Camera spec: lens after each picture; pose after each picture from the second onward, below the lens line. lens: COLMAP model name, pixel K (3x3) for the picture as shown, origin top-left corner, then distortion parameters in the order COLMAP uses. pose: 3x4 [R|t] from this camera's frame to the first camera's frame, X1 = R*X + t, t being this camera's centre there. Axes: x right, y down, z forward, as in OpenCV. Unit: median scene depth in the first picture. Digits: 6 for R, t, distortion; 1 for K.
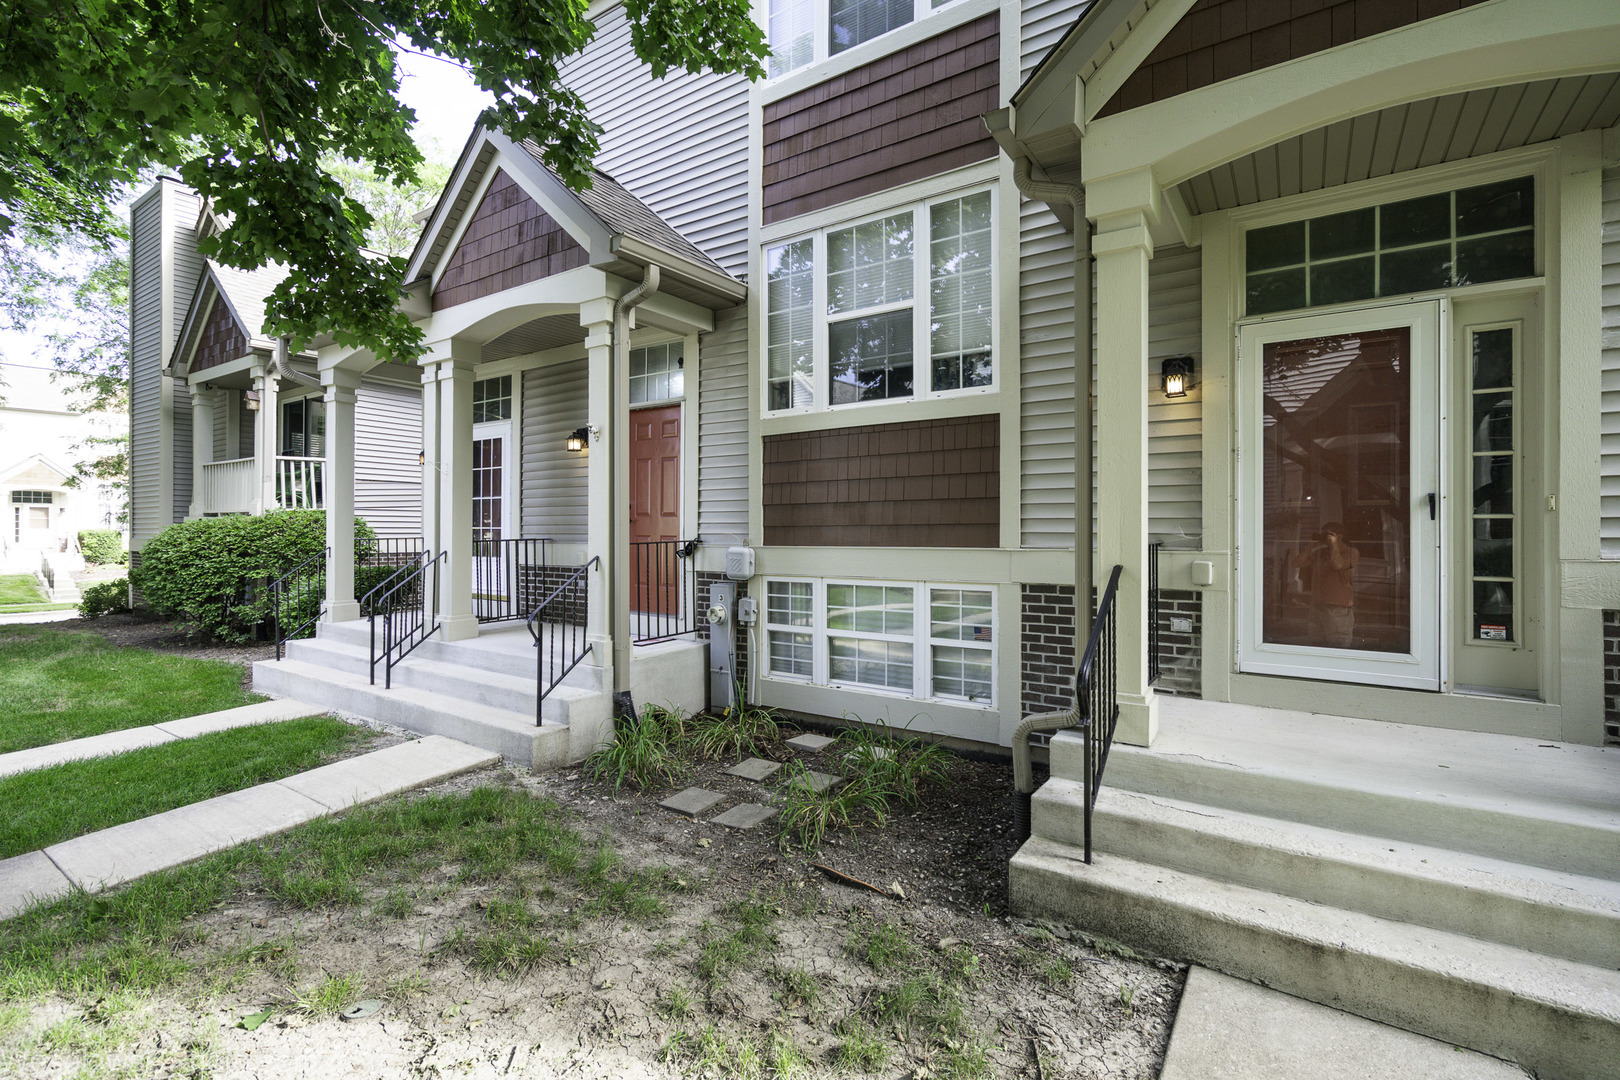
lens RADIAL K [[749.0, 0, 815.8], [0, 749.0, 520.8], [0, 0, 1]] dist [0.002627, 0.000157]
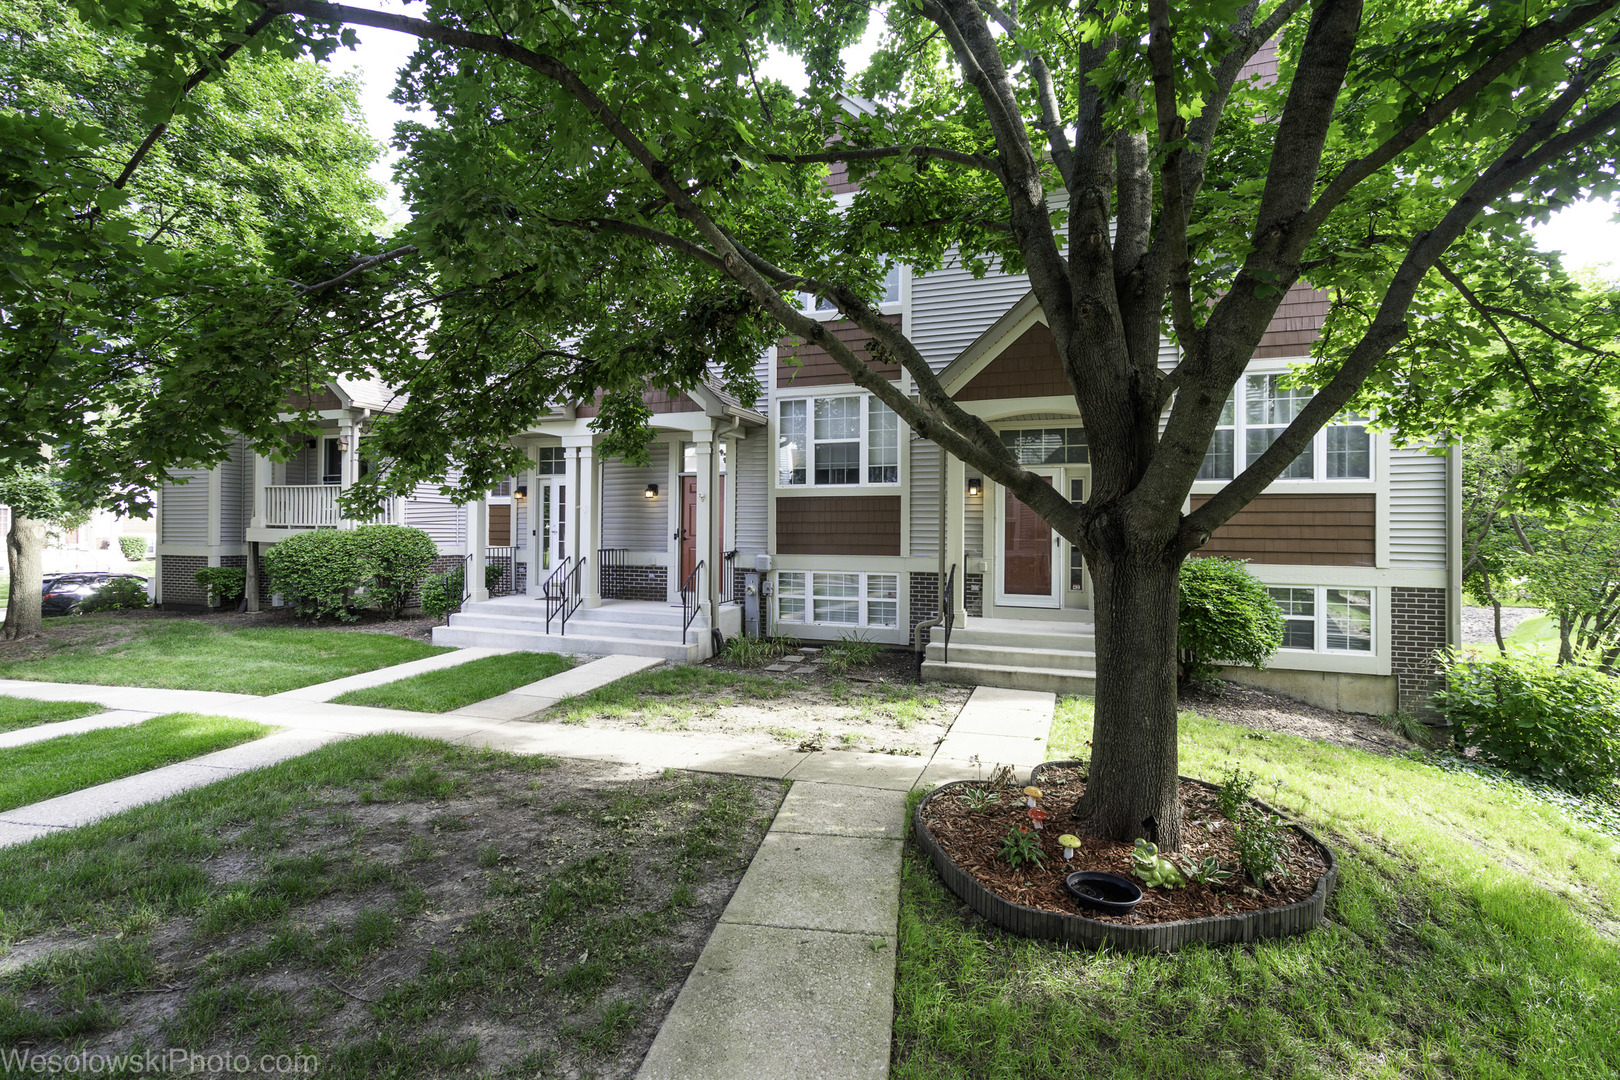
lens RADIAL K [[749.0, 0, 815.8], [0, 749.0, 520.8], [0, 0, 1]] dist [0.002627, 0.000157]
pose [[0.969999, 0.006796, 0.243013, -0.502909], [-0.008456, 0.999947, 0.005789, -0.073423], [-0.242961, -0.007670, 0.970006, -1.021770]]
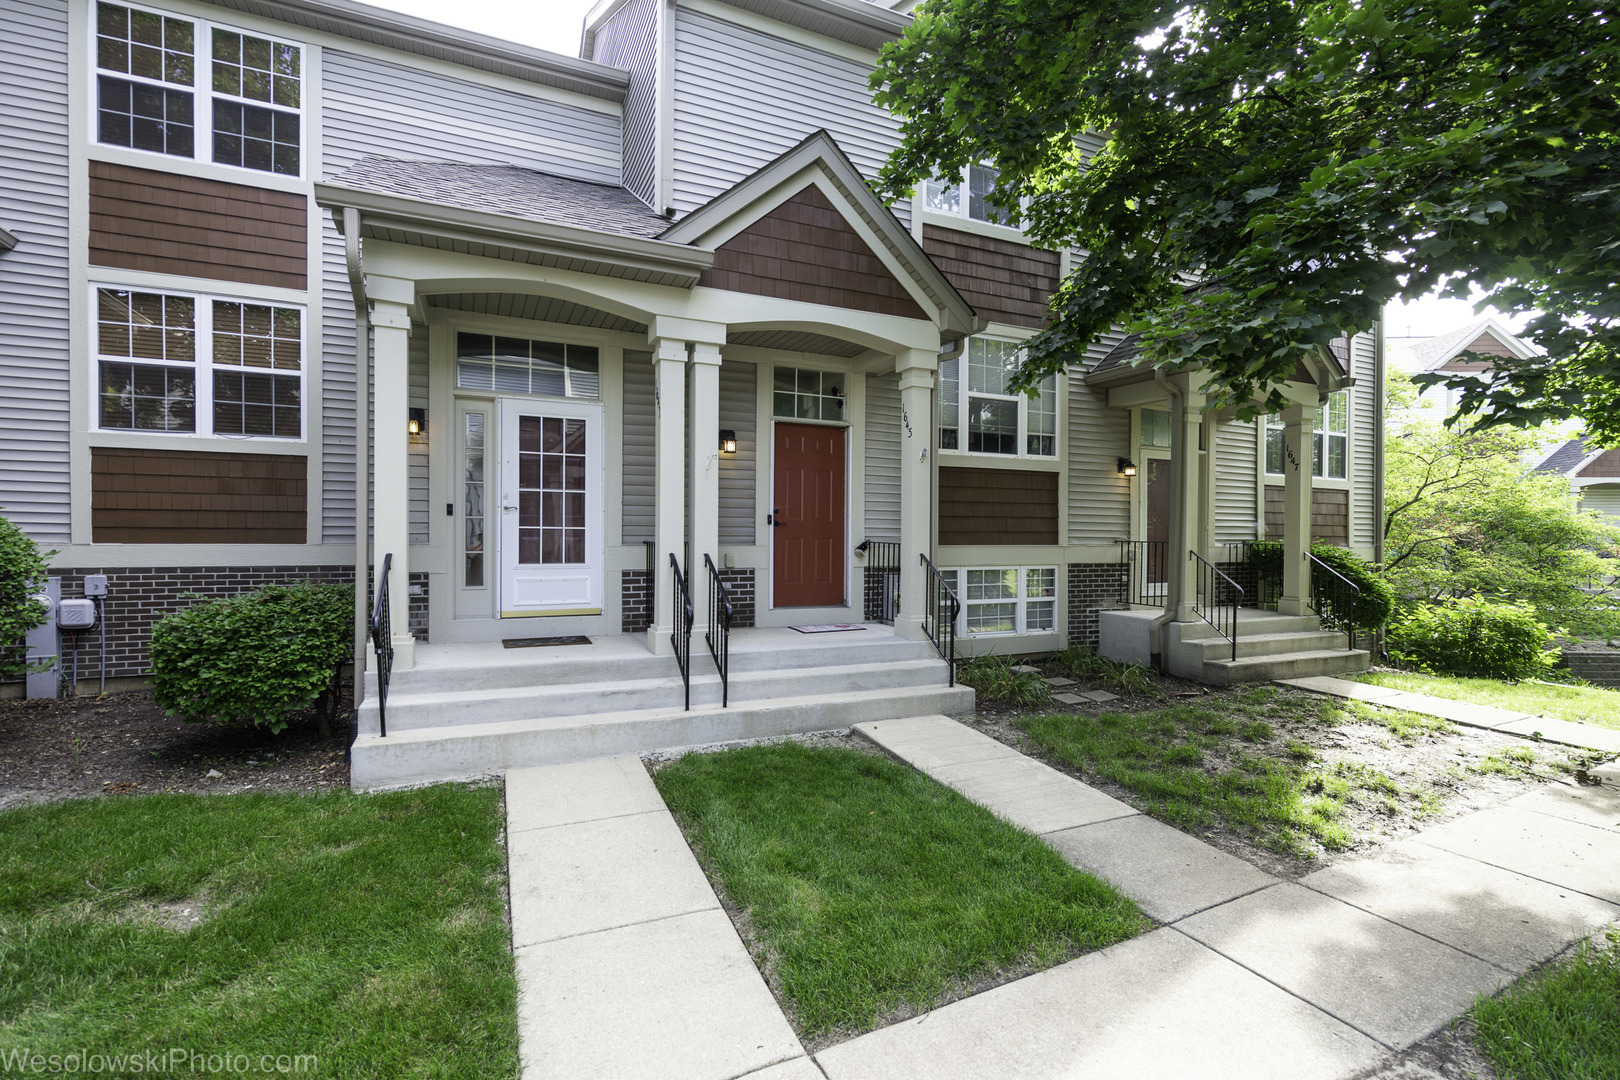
lens RADIAL K [[724.7, 0, 810.0], [0, 724.7, 540.0], [0, 0, 1]] dist [0.000407, 0.000695]
pose [[0.524500, 0.002113, 0.851408, -1.487887], [-0.016148, 0.999842, 0.007466, 0.019326], [-0.851257, -0.017664, 0.524451, 0.542904]]
